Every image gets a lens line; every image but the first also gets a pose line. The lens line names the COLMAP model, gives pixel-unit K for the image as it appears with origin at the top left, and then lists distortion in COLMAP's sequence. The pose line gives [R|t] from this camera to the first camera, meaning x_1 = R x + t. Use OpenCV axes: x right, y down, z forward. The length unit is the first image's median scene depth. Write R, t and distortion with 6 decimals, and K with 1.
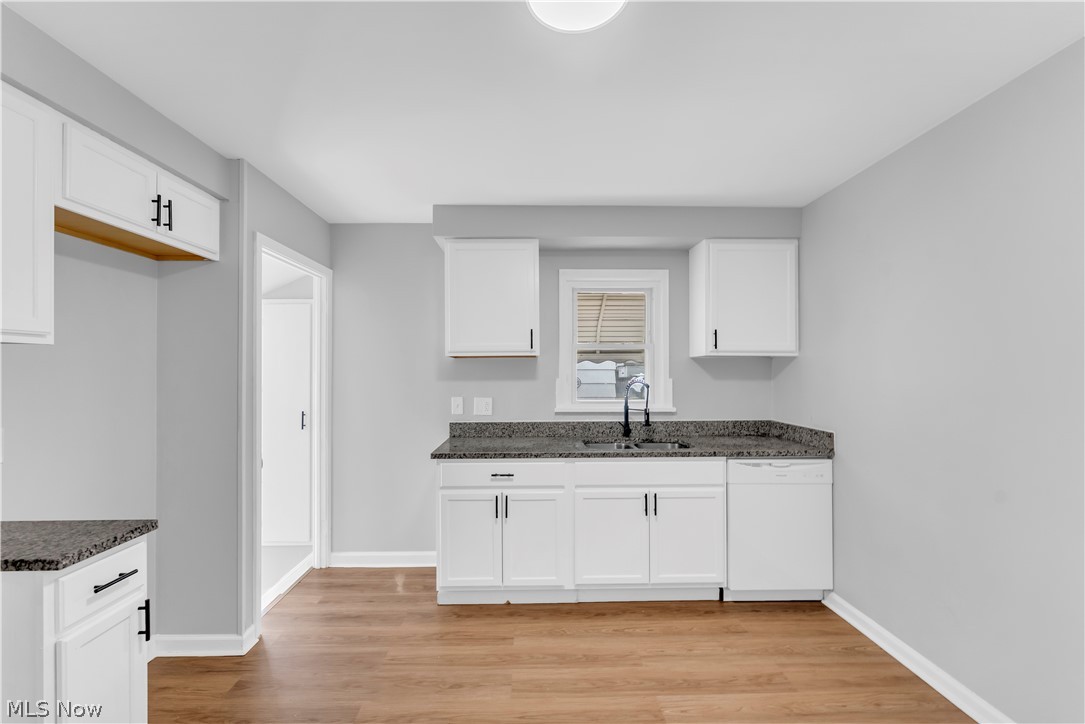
lens RADIAL K [[449.9, 0, 543.4], [0, 449.9, 367.1], [0, 0, 1]] dist [0.001473, -0.000840]
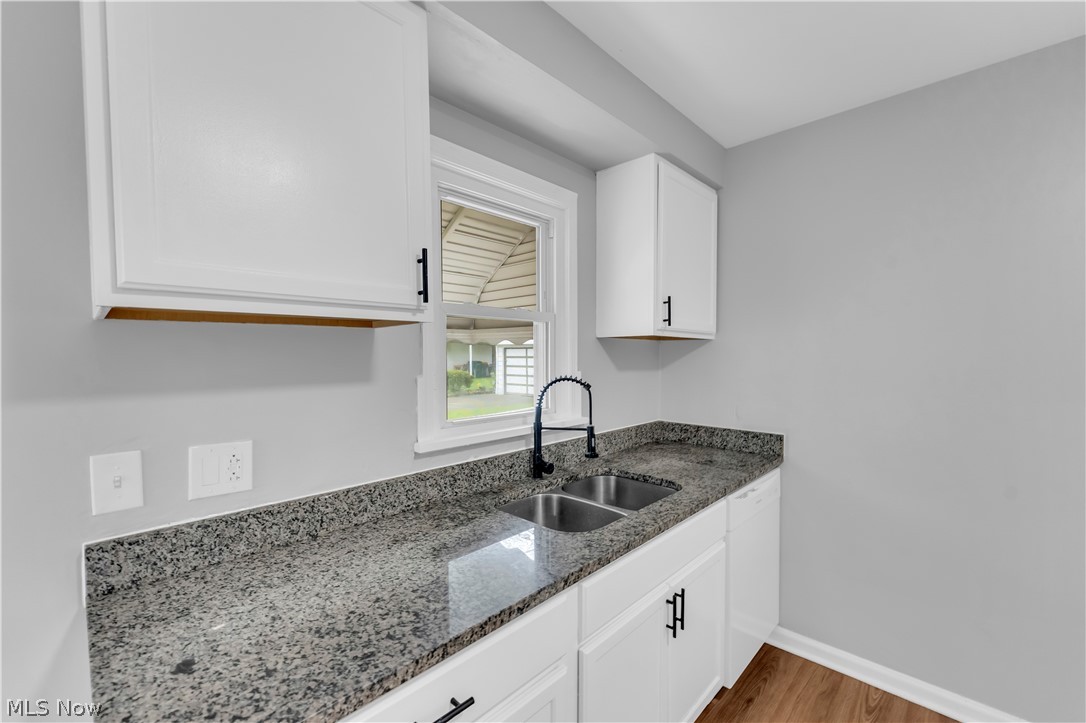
lens RADIAL K [[450.3, 0, 538.1], [0, 450.3, 368.2], [0, 0, 1]] dist [0.001473, -0.000840]
pose [[0.715201, -0.019957, 0.698634, -0.199879], [-0.009220, 0.999236, 0.037983, -0.001513], [-0.698858, -0.033607, 0.714470, 0.606271]]
